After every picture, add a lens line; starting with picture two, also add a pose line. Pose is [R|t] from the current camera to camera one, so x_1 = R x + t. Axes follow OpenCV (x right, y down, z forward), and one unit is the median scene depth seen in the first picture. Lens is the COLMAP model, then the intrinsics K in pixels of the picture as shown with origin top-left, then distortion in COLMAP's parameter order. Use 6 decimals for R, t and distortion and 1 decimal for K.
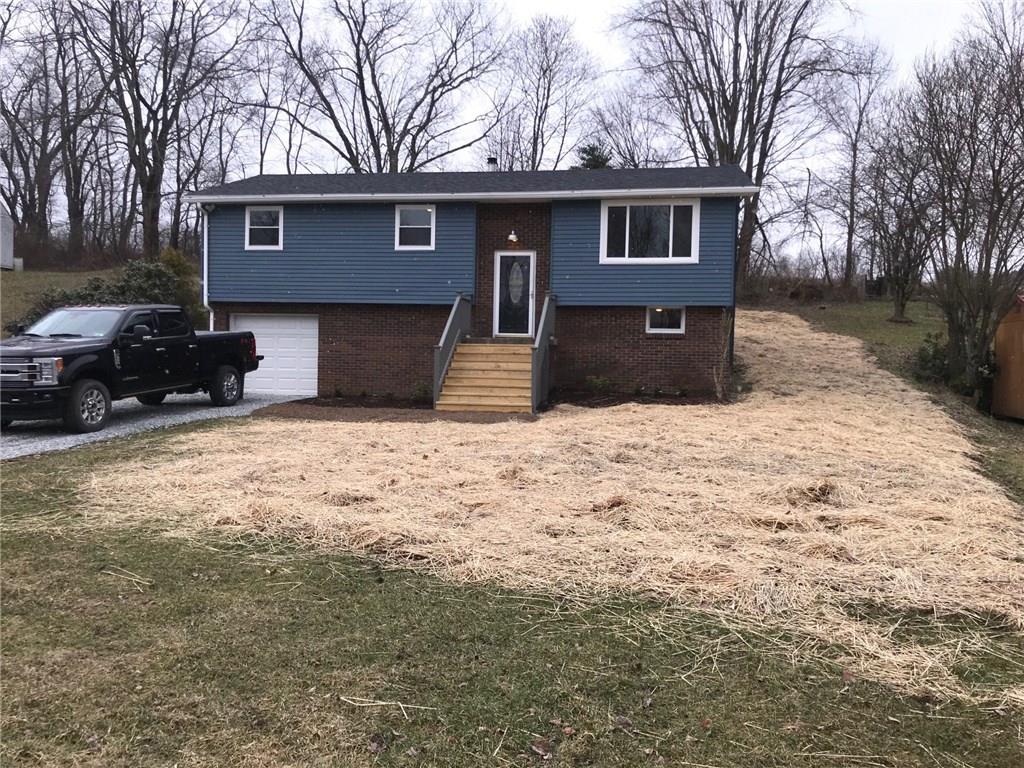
lens RADIAL K [[839.1, 0, 513.4], [0, 839.1, 385.4], [0, 0, 1]] dist [0.050399, -0.051934]
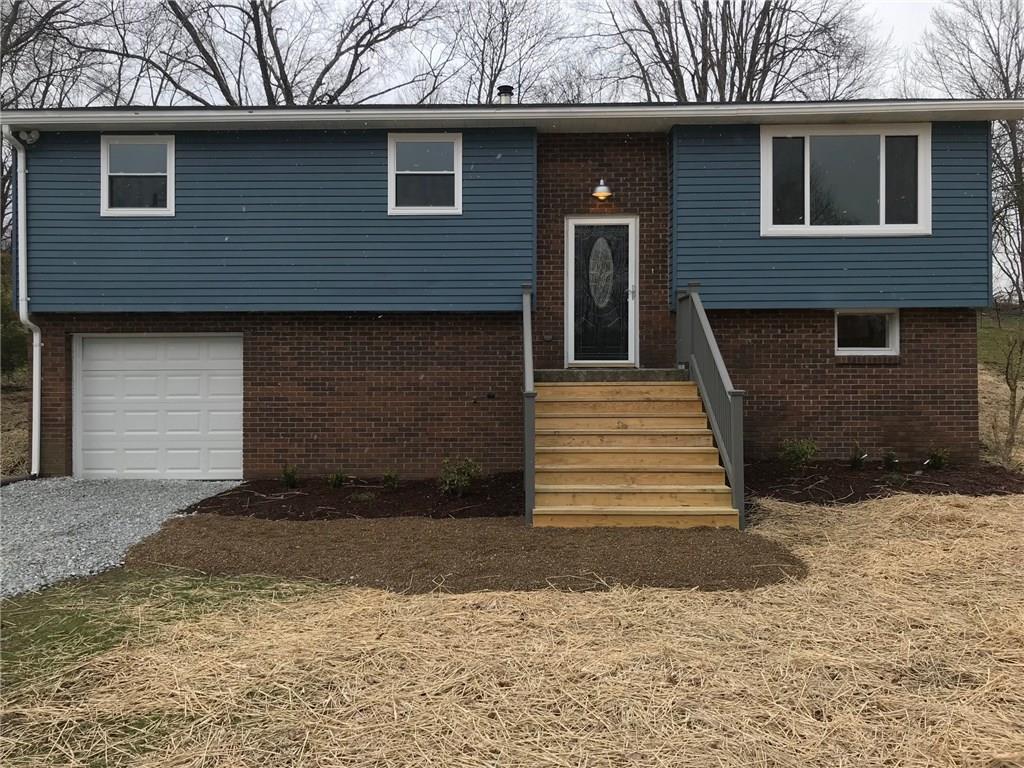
lens RADIAL K [[839.1, 0, 507.5], [0, 839.1, 380.9], [0, 0, 1]] dist [0.050399, -0.051934]
pose [[0.989365, -0.022393, 0.143722, -0.146351], [0.026512, 0.999289, -0.026811, -0.034810], [-0.143019, 0.030336, 0.989255, 0.447714]]
